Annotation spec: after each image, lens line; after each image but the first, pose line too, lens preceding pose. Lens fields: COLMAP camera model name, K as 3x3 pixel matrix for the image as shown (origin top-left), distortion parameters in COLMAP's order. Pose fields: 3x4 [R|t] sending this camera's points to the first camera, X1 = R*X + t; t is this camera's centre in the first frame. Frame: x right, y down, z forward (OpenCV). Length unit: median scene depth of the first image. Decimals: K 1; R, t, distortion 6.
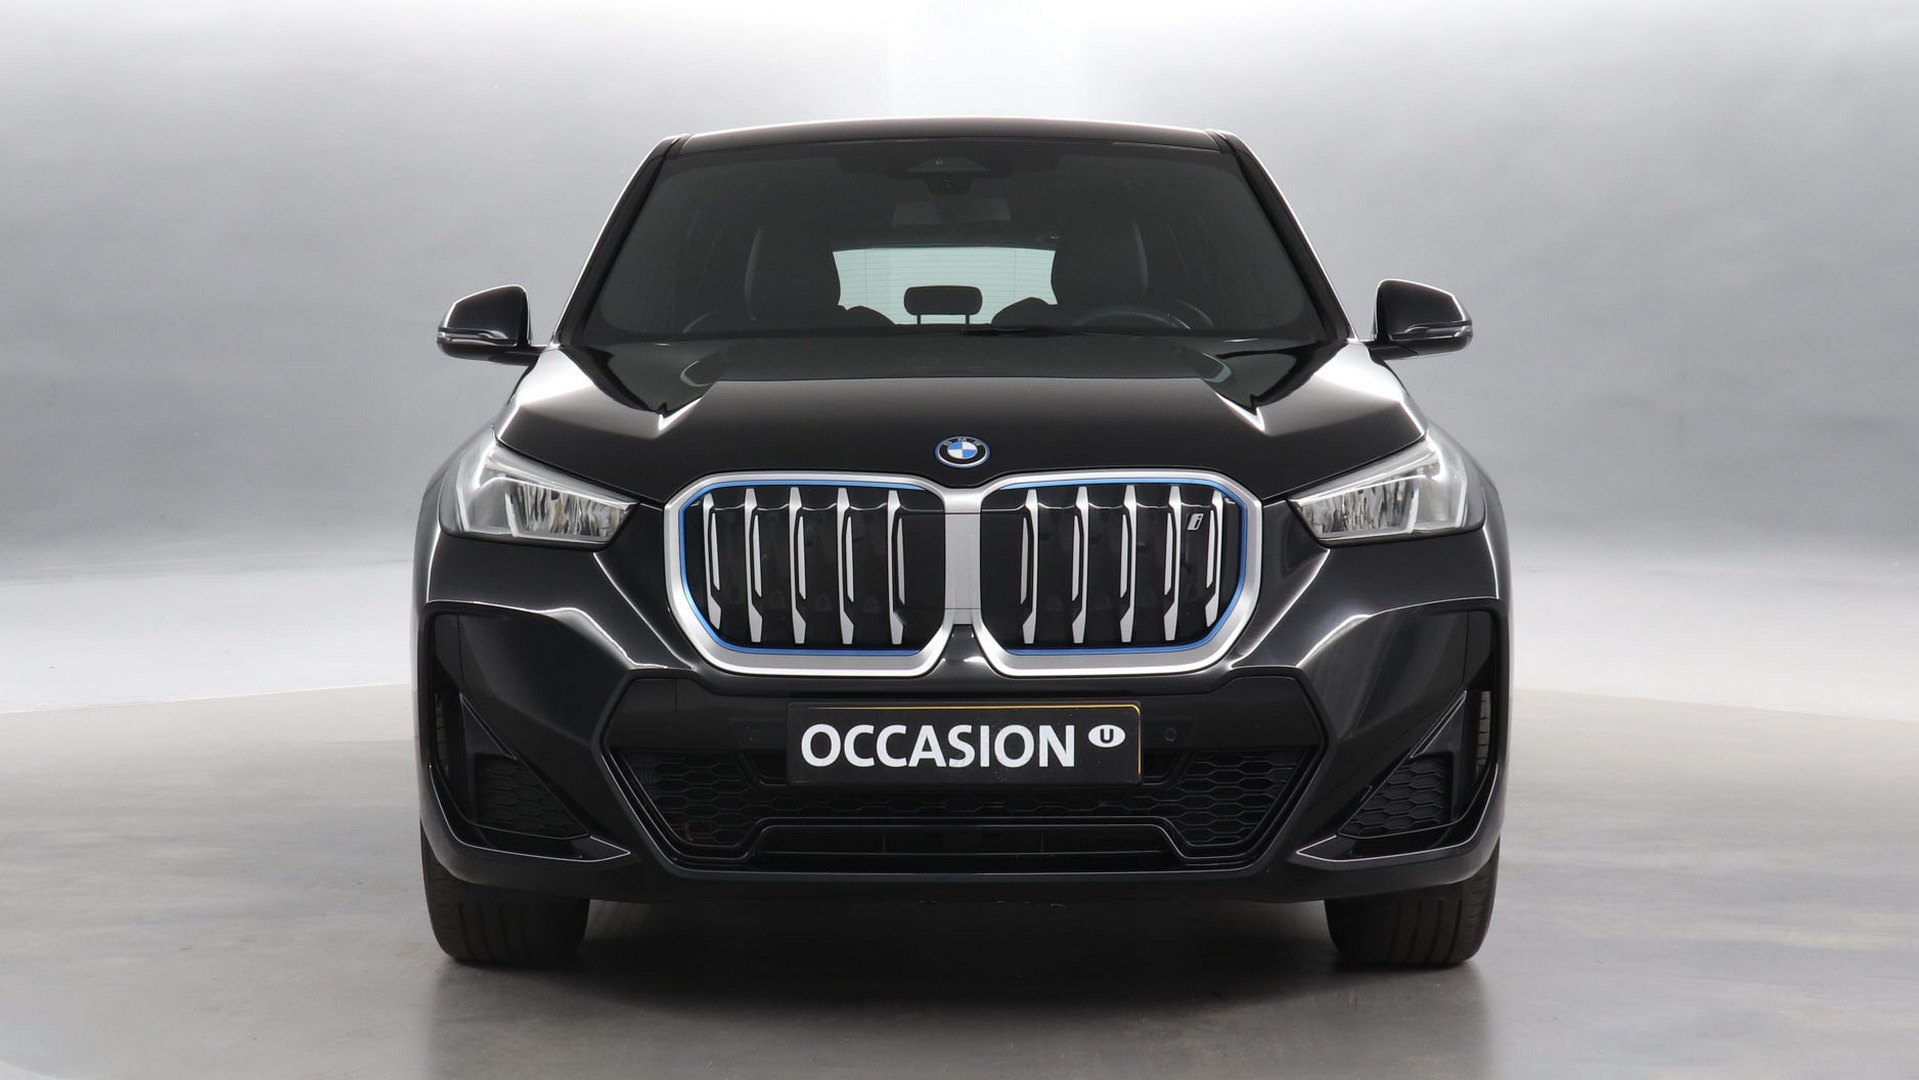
lens RADIAL K [[2394.3, 0, 959.5], [0, 2394.3, 540.0], [0, 0, 1]] dist [0.277126, -0.013952]
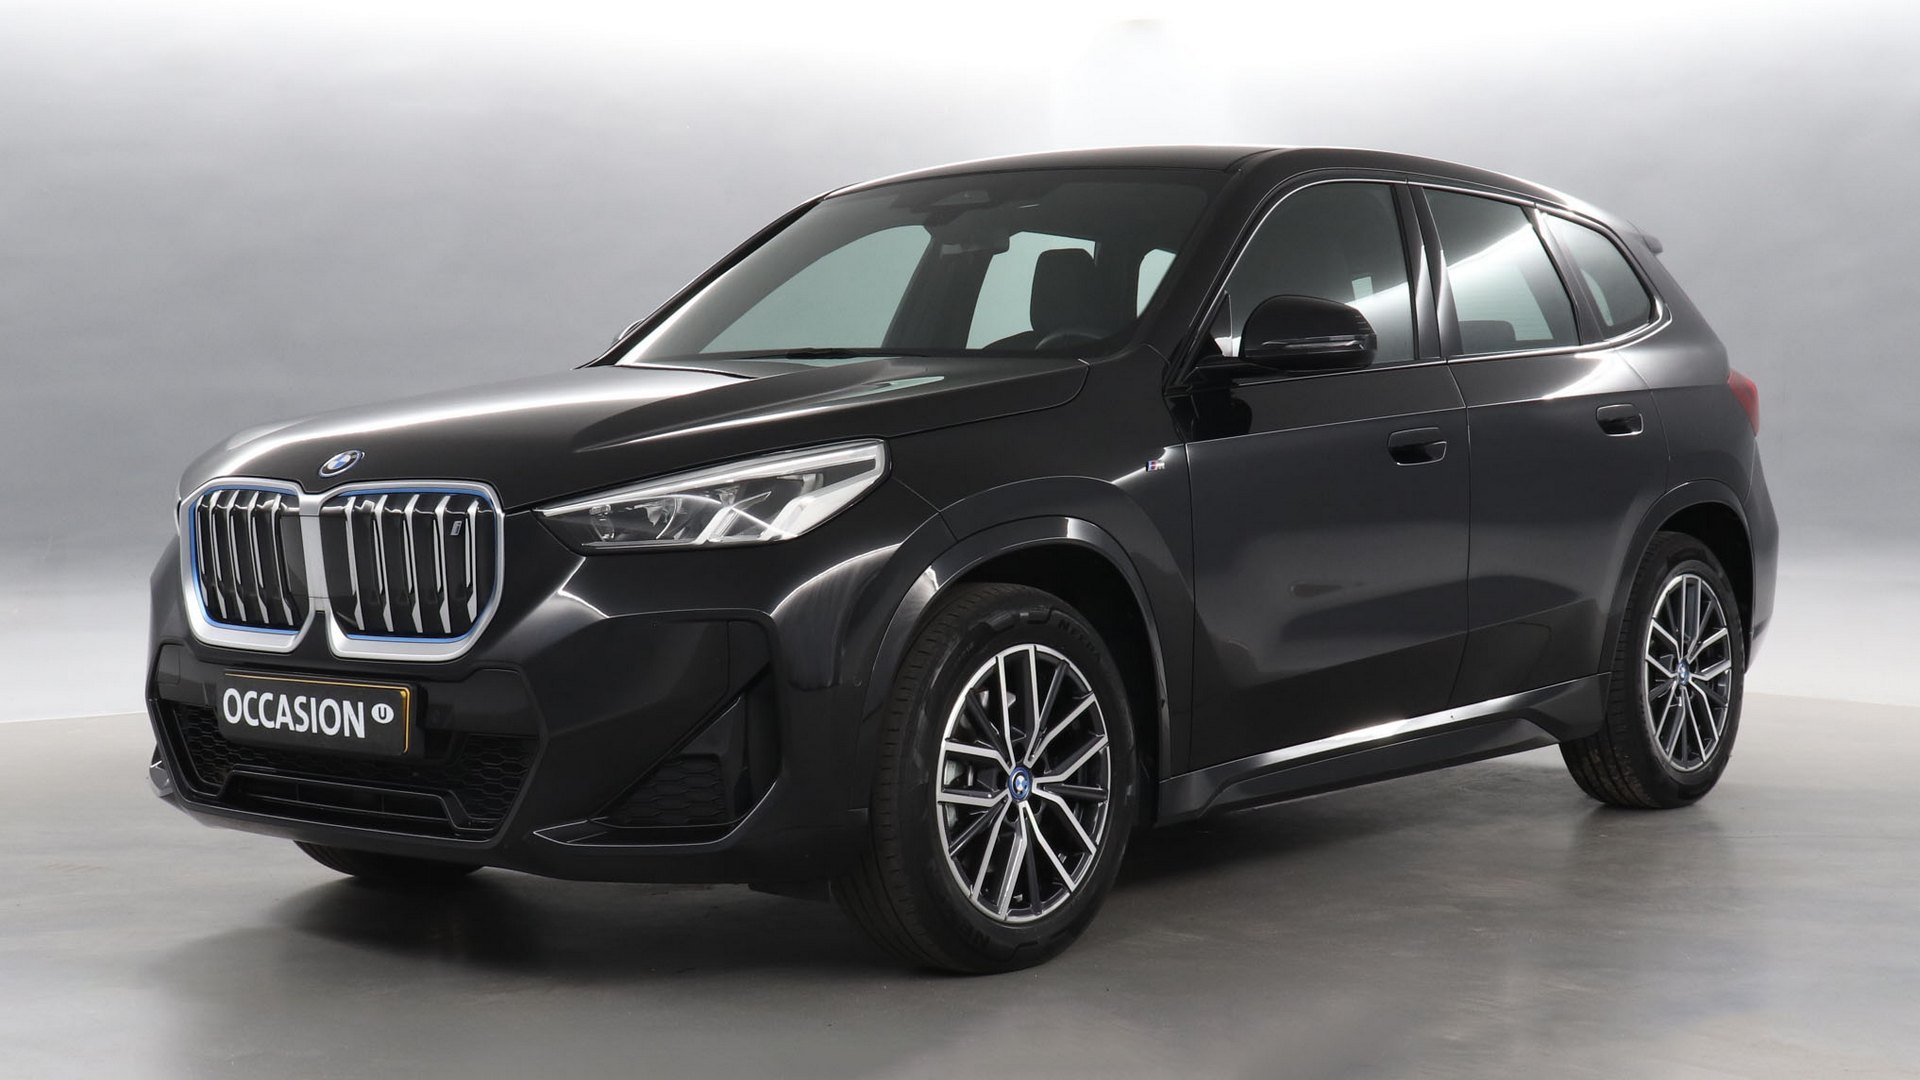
lens RADIAL K [[2395.5, 0, 960.0], [0, 2395.5, 540.0], [0, 0, 1]] dist [0.277126, -0.013952]
pose [[0.770269, 0.026006, -0.637188, 1.004187], [-0.035284, 0.999376, -0.001865, -0.008160], [0.636742, 0.023920, 0.770706, 0.279833]]
